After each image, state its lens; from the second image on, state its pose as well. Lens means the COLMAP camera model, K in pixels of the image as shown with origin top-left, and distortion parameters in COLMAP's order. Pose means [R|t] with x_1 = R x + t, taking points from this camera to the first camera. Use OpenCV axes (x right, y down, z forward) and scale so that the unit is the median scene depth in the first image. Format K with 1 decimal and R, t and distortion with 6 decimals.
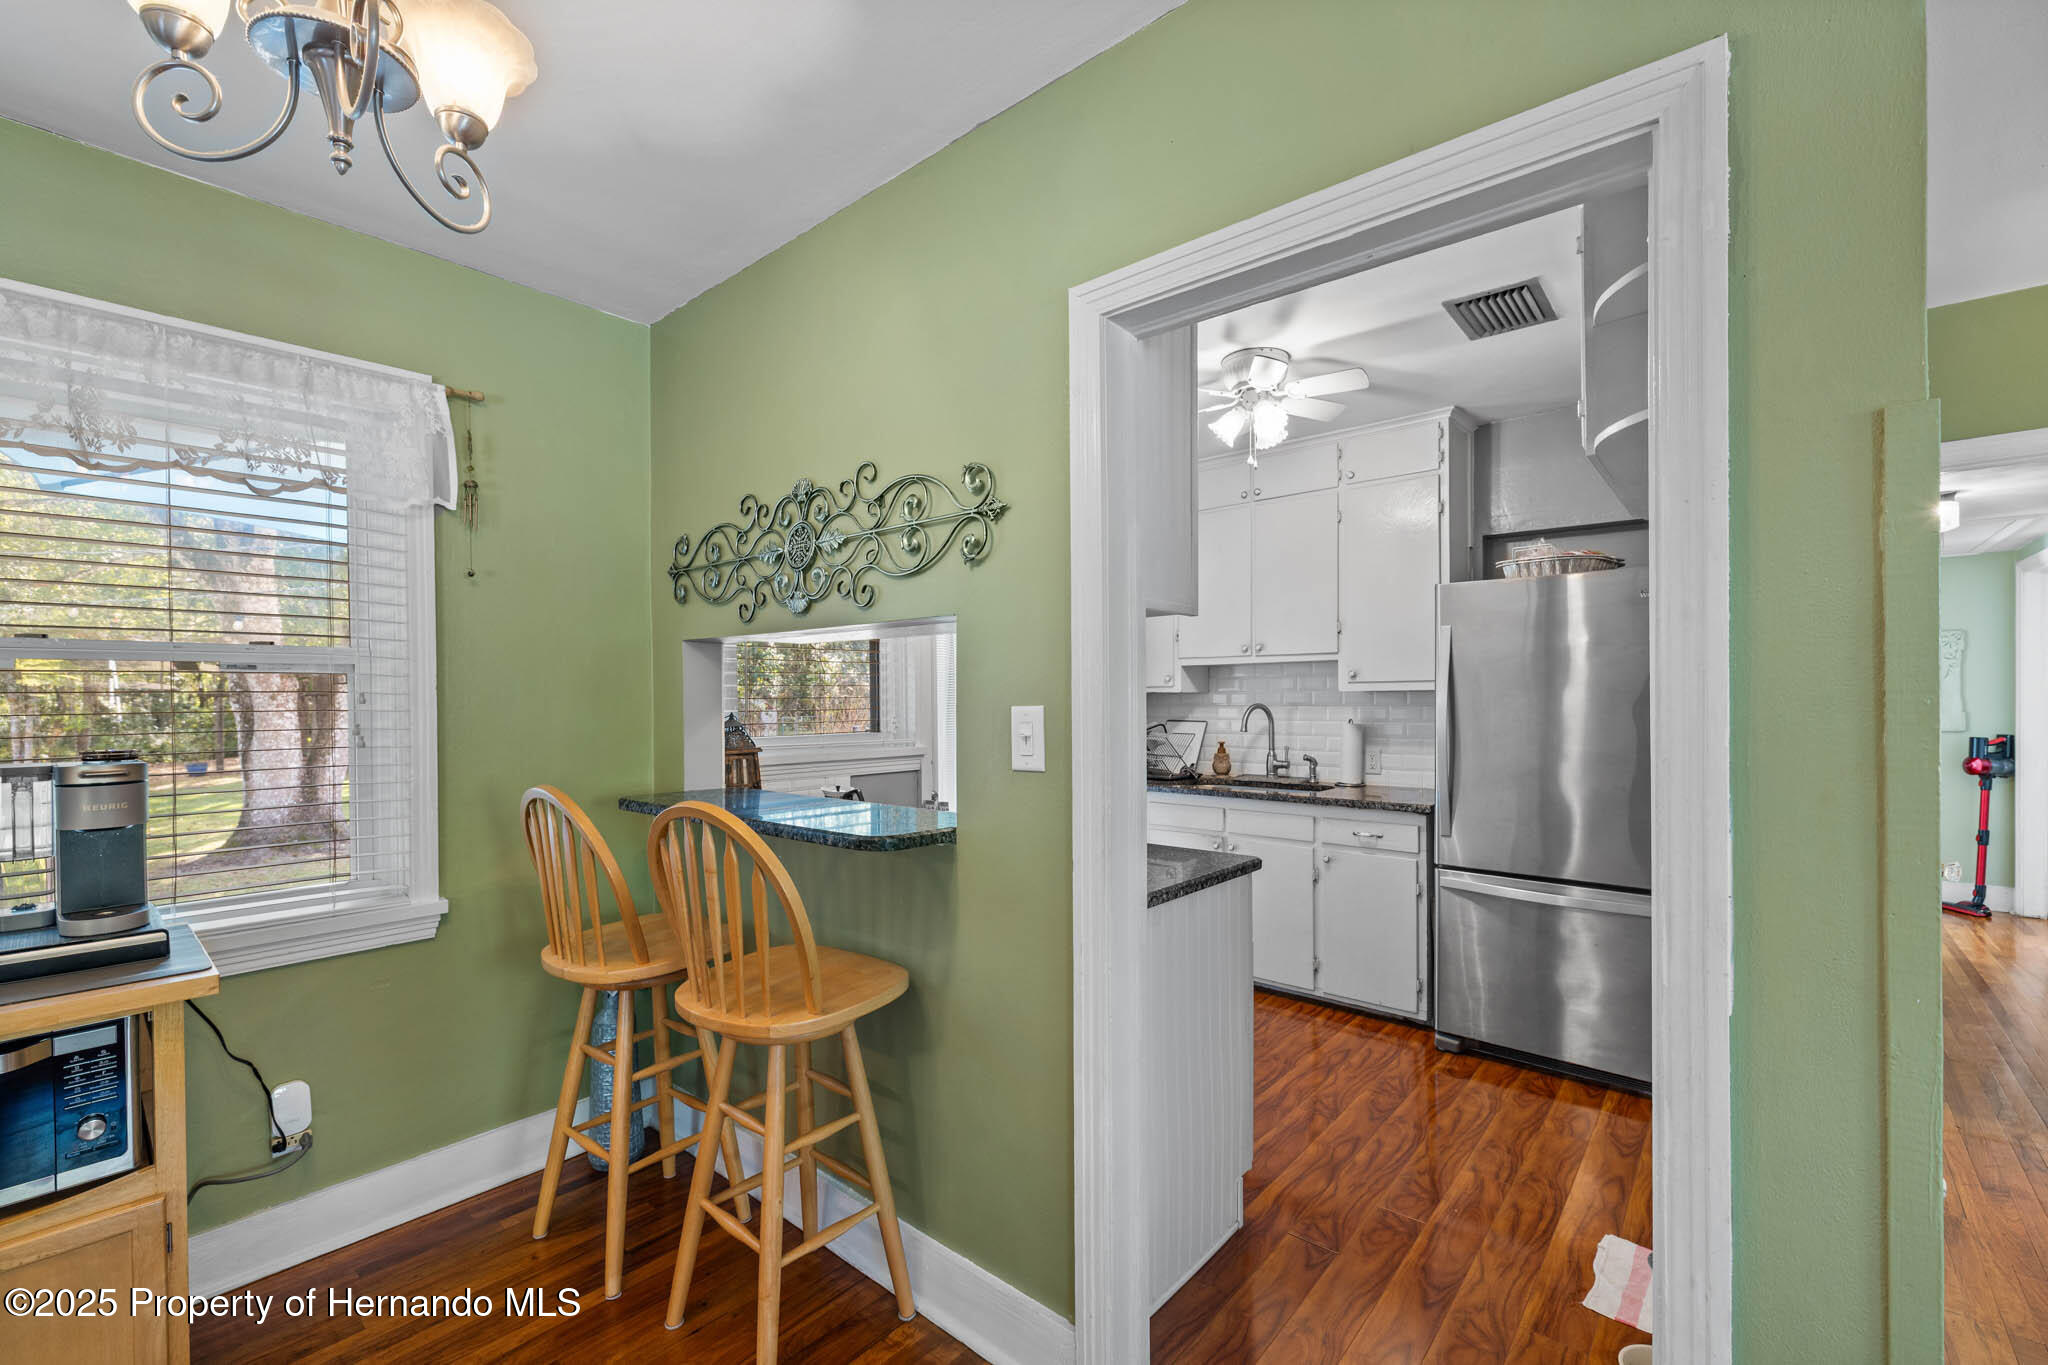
lens RADIAL K [[864.5, 0, 1015.8], [0, 864.5, 701.1], [0, 0, 1]] dist [0.001181, 0.000232]
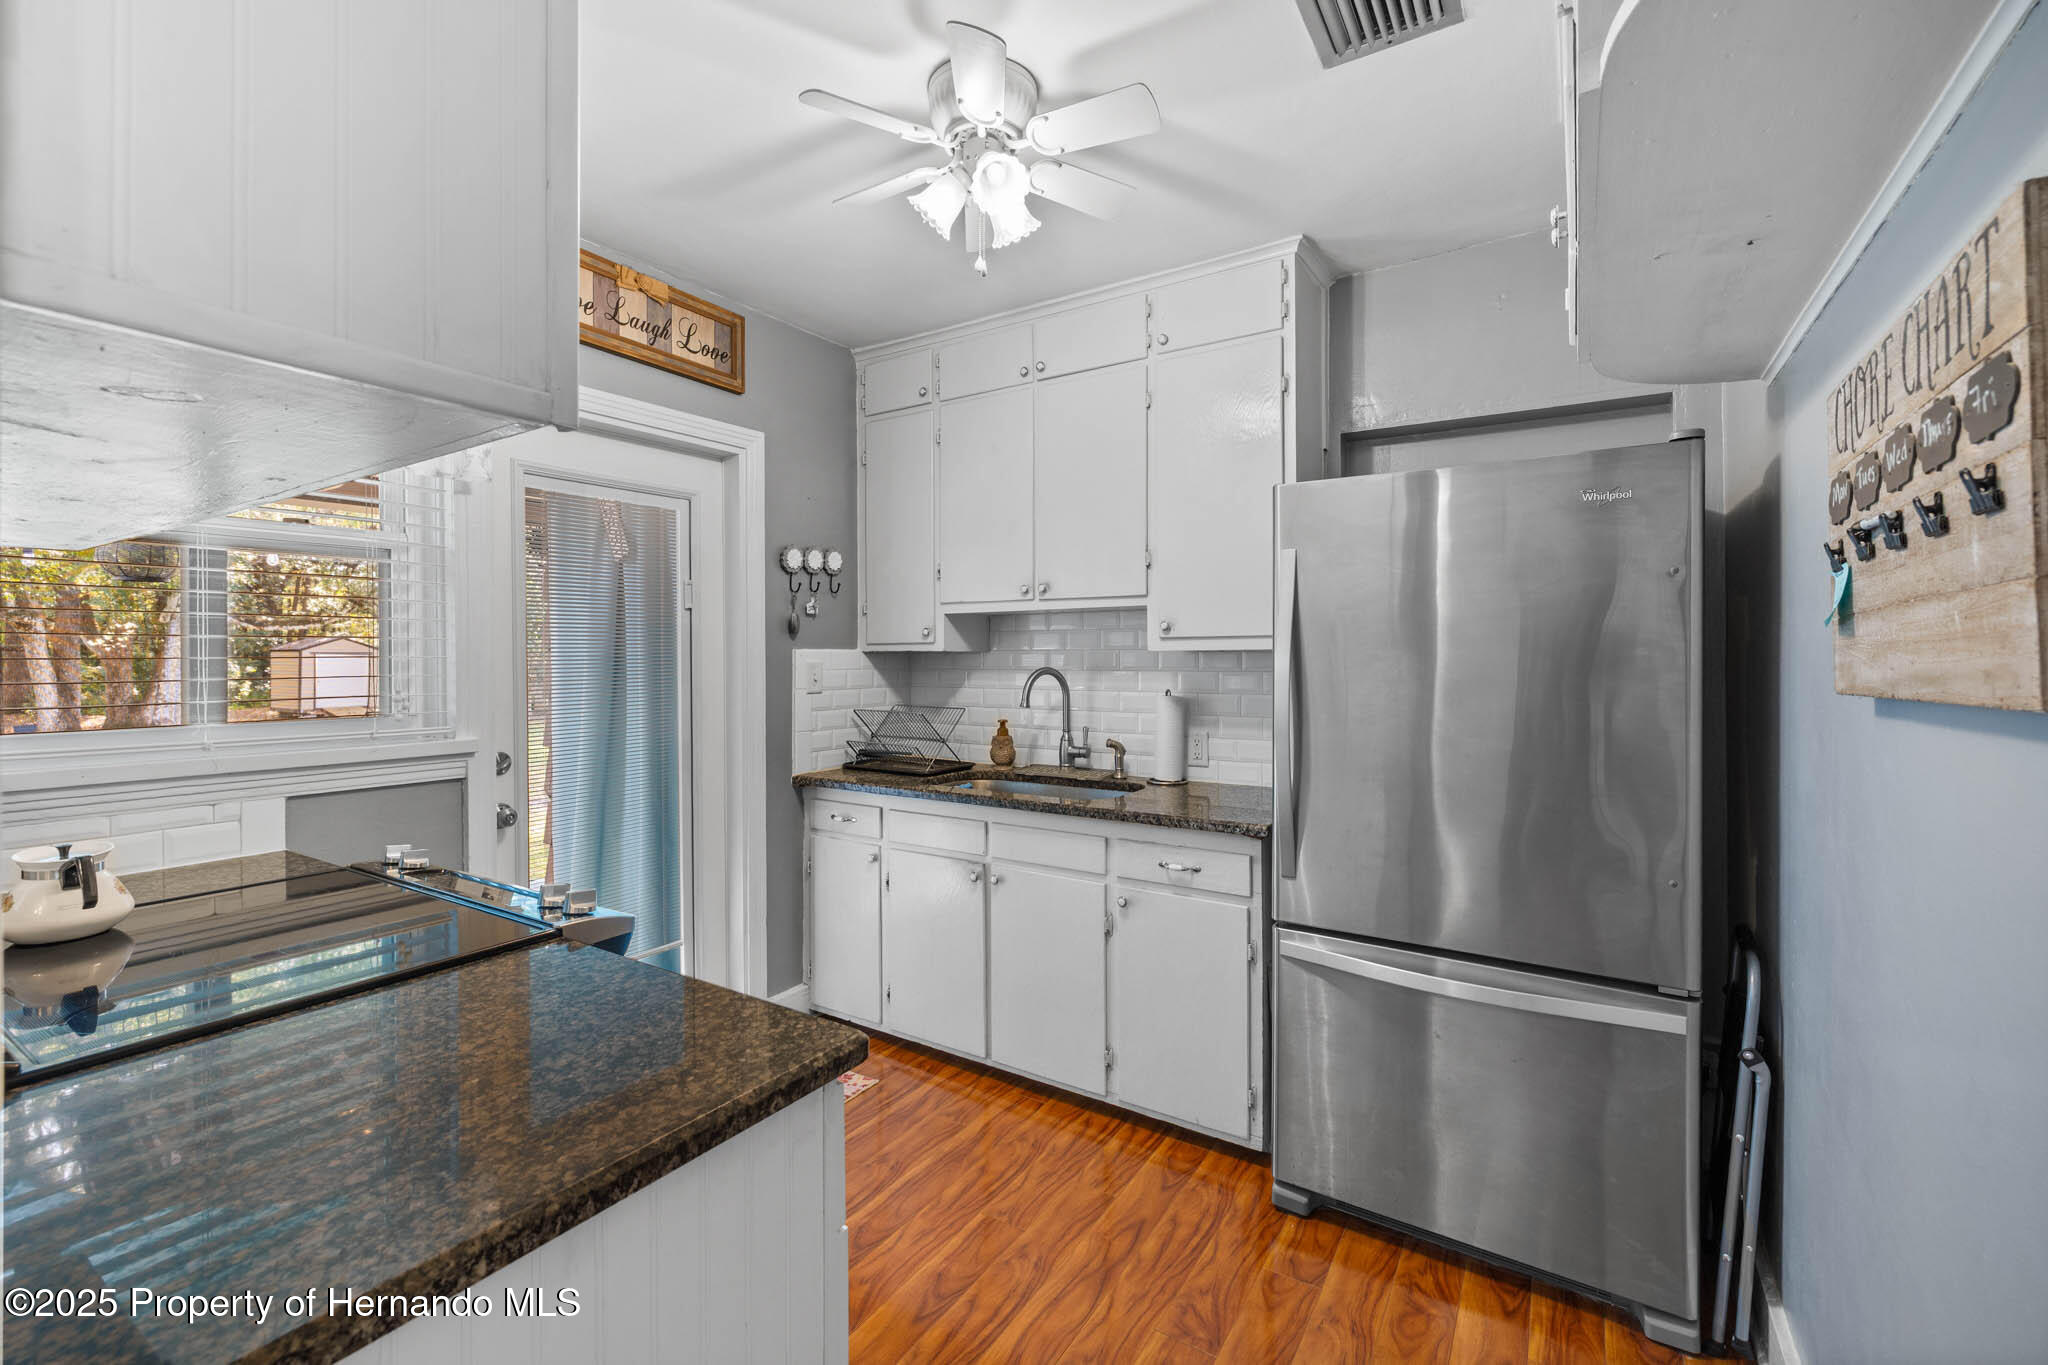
lens RADIAL K [[864.5, 0, 1025.7], [0, 864.5, 651.0], [0, 0, 1]] dist [0.001181, 0.000232]
pose [[0.988883, 0.005716, 0.148588, 0.187319], [-0.004087, 0.999928, -0.011265, -0.003163], [-0.148642, 0.010532, 0.988835, 0.353710]]
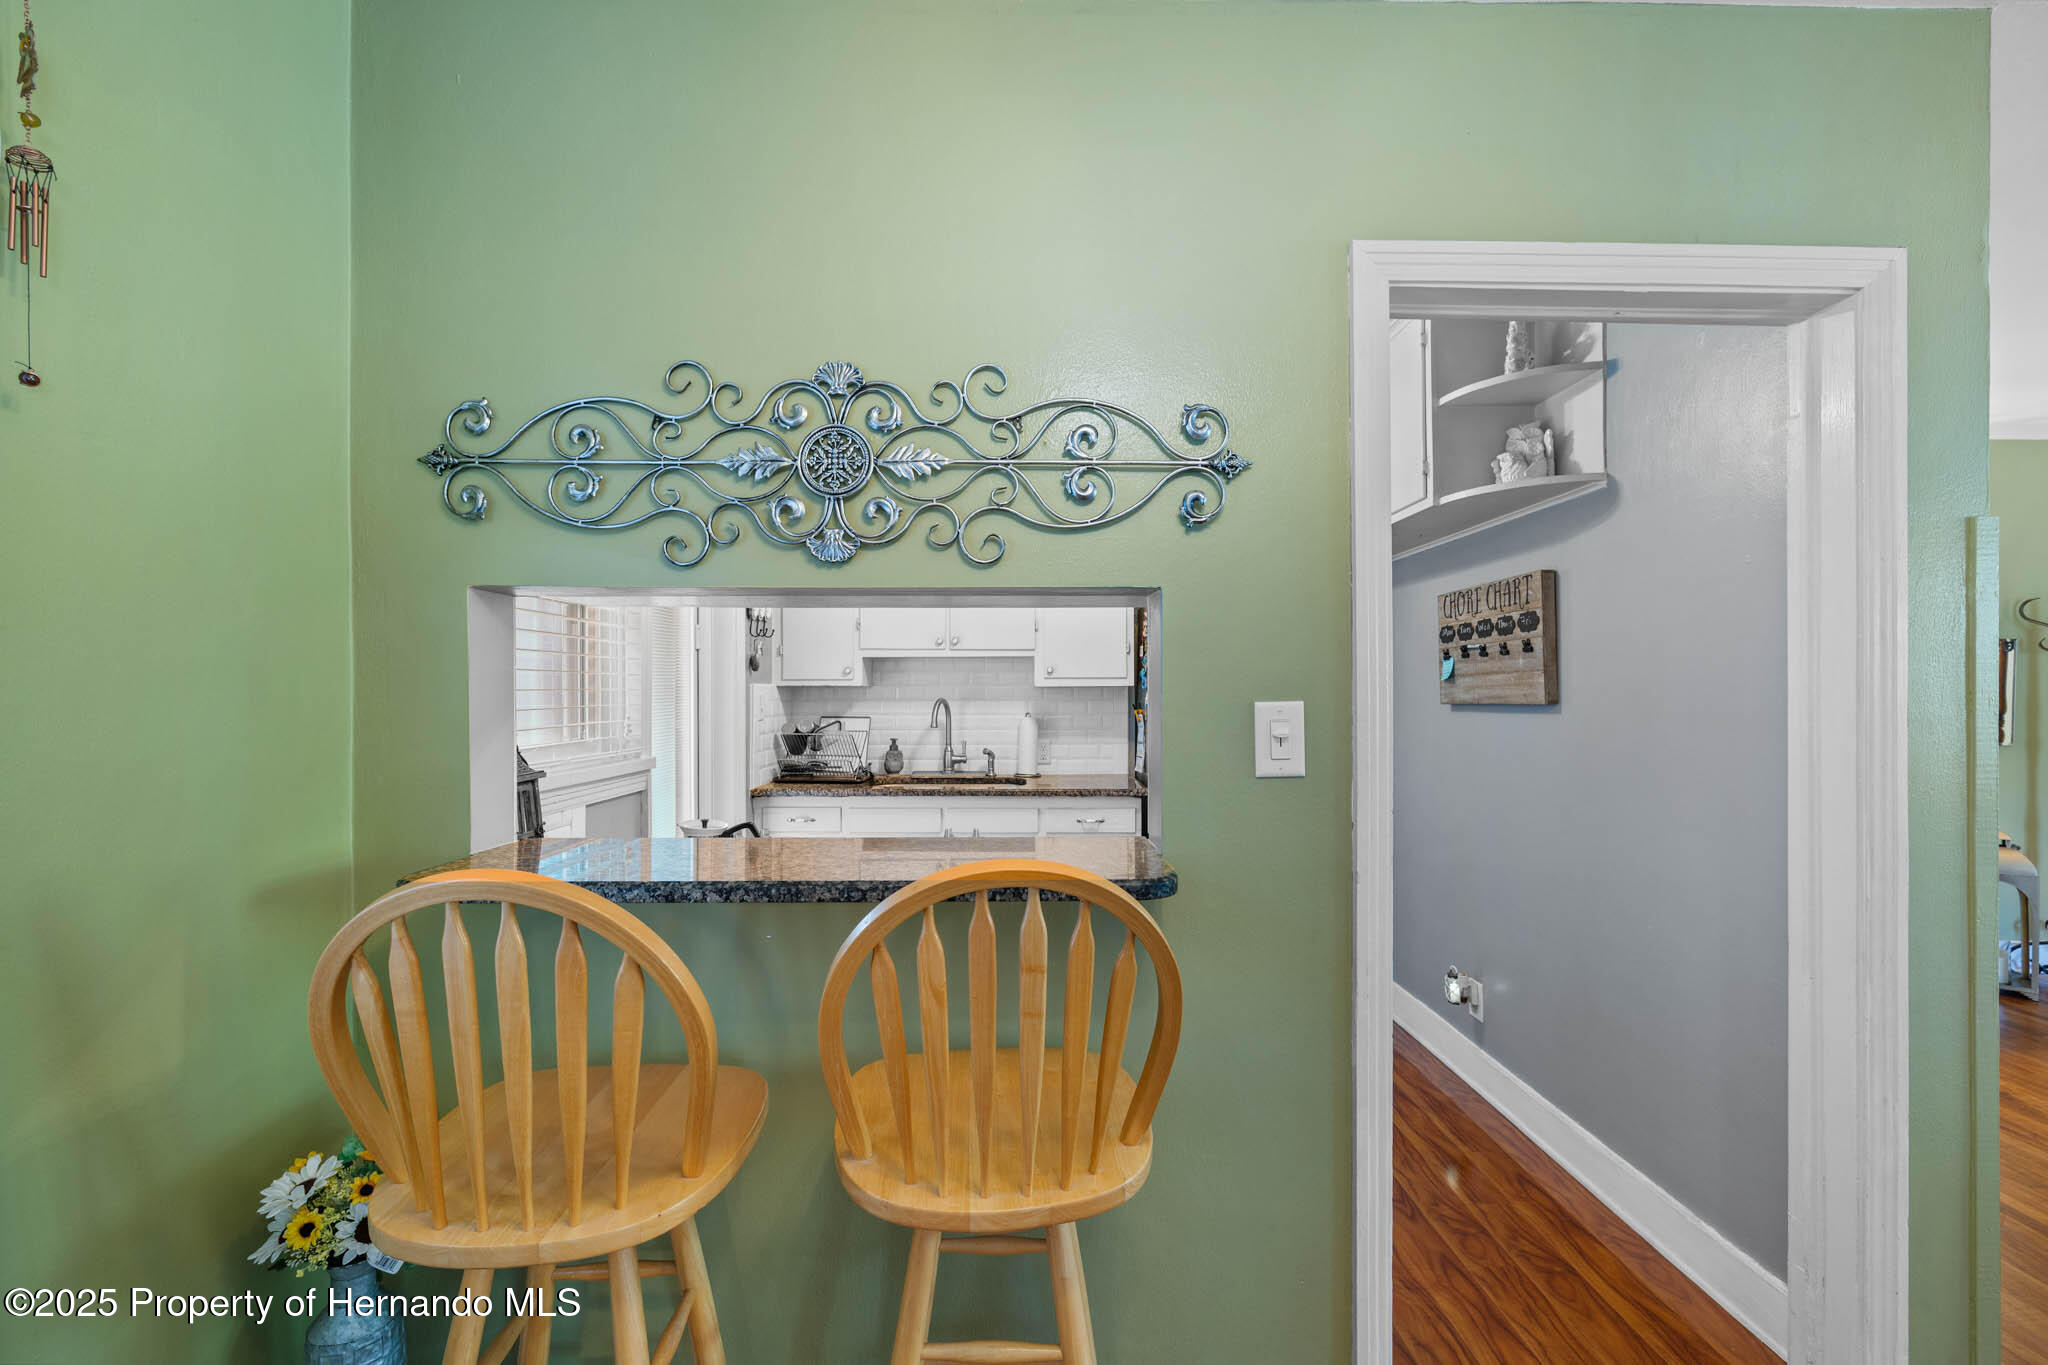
lens RADIAL K [[864.5, 0, 1011.9], [0, 864.5, 687.9], [0, 0, 1]] dist [0.001181, 0.000232]
pose [[0.745432, 0.007377, 0.666541, -0.371899], [-0.001869, 0.999958, -0.008977, 0.000094], [-0.666579, 0.005447, 0.745414, 0.261999]]
